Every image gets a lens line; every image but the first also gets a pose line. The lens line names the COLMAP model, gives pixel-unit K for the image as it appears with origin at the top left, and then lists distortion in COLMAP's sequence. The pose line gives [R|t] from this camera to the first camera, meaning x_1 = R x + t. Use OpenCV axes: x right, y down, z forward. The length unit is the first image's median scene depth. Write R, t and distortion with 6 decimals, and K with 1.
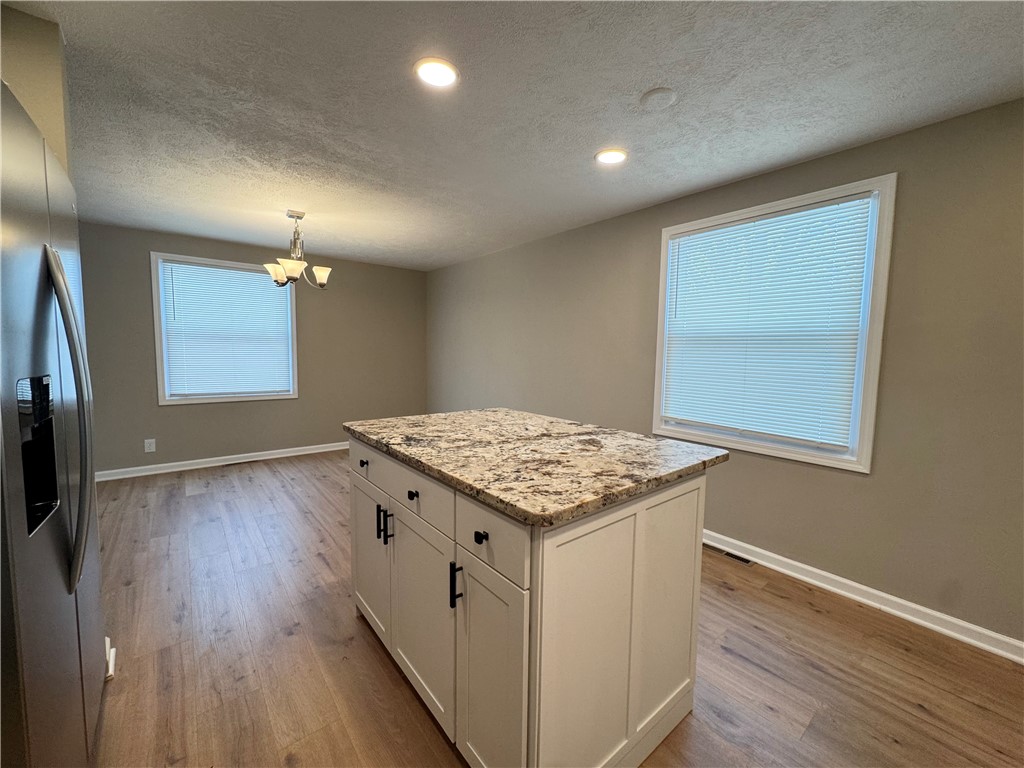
lens RADIAL K [[411.2, 0, 515.8], [0, 411.2, 385.3], [0, 0, 1]] dist [-0.004665, 0.000535]
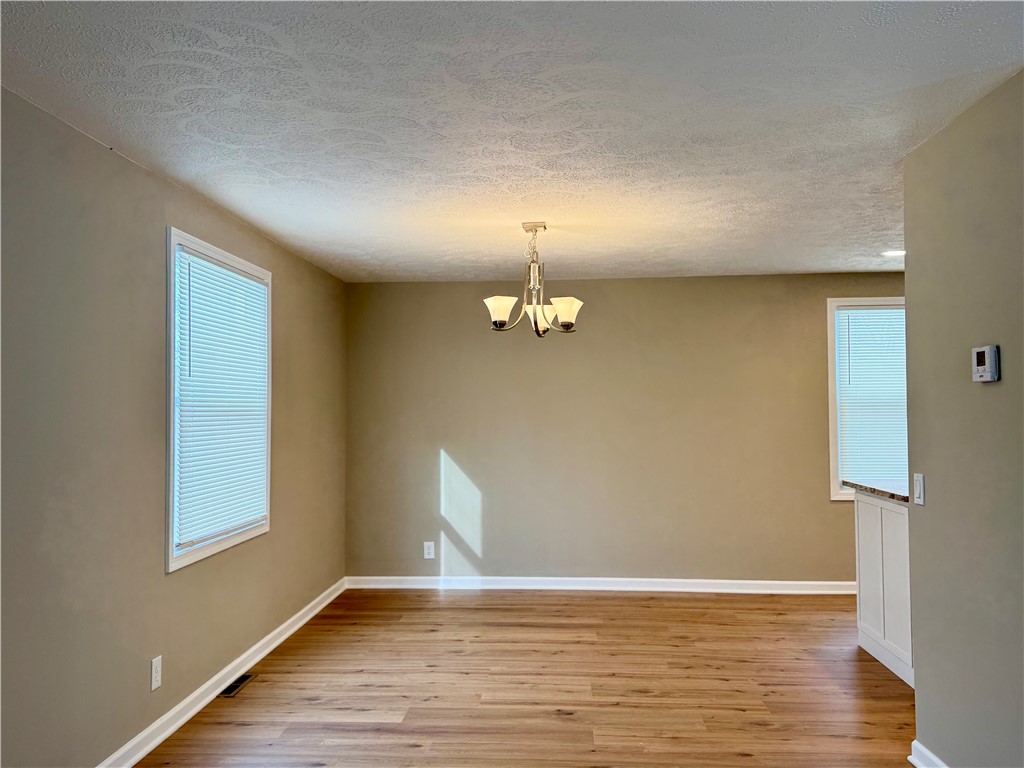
lens RADIAL K [[837.7, 0, 510.7], [0, 837.7, 380.4], [0, 0, 1]] dist [0.017572, 0.002450]
pose [[0.689883, 0.001672, 0.723919, -1.338303], [0.083061, 0.993210, -0.081449, -0.053719], [-0.719140, 0.116319, 0.685060, 0.114461]]
